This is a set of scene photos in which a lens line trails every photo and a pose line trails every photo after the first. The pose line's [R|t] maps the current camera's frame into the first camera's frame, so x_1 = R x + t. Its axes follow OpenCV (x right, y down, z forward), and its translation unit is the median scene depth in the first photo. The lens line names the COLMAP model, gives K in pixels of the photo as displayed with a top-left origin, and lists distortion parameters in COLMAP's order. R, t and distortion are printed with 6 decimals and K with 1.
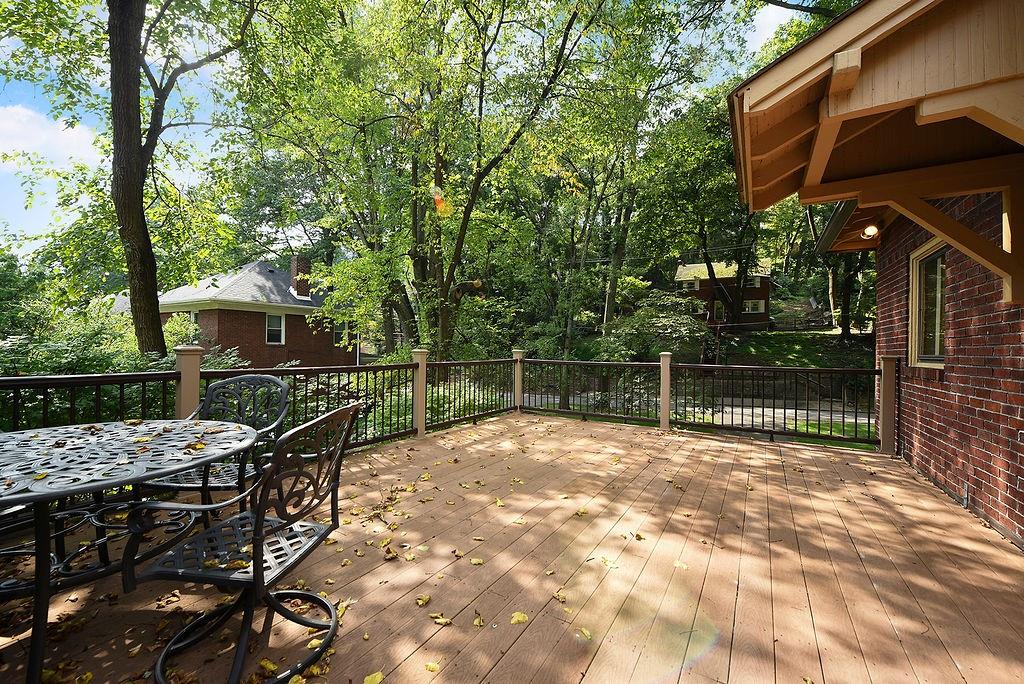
lens RADIAL K [[409.2, 0, 538.8], [0, 409.2, 346.4], [0, 0, 1]] dist [0.001504, 0.000010]
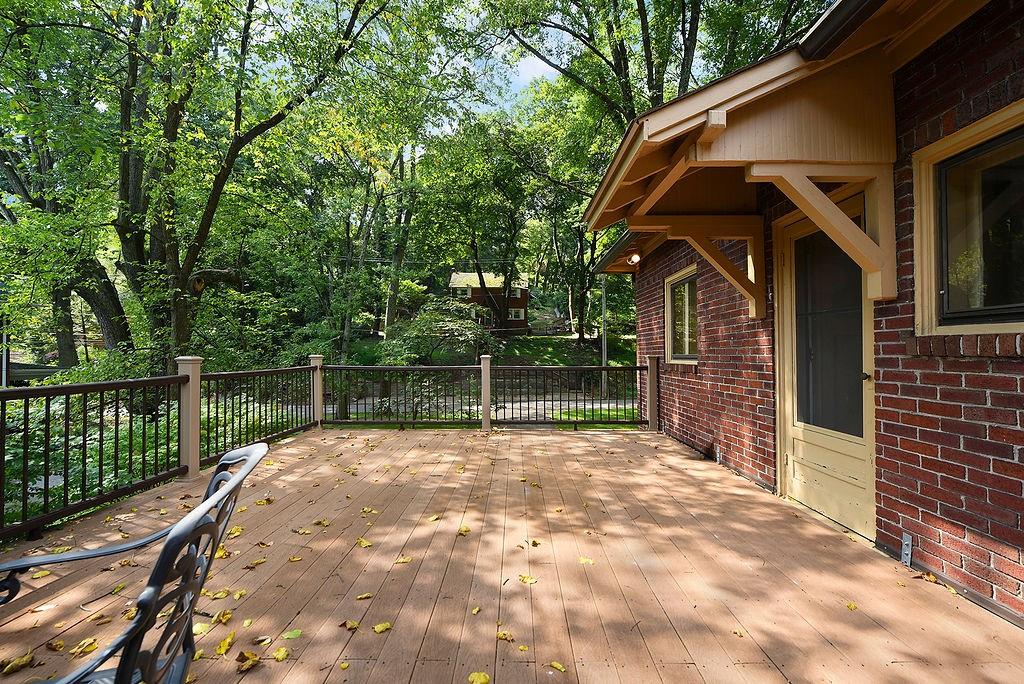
lens RADIAL K [[402.8, 0, 525.0], [0, 402.8, 344.9], [0, 0, 1]] dist [0.000833, -0.000013]
pose [[0.869994, -0.002313, 0.493057, -0.128940], [0.008063, 0.999922, -0.009536, -0.001741], [-0.492997, 0.012272, 0.869945, 0.084590]]
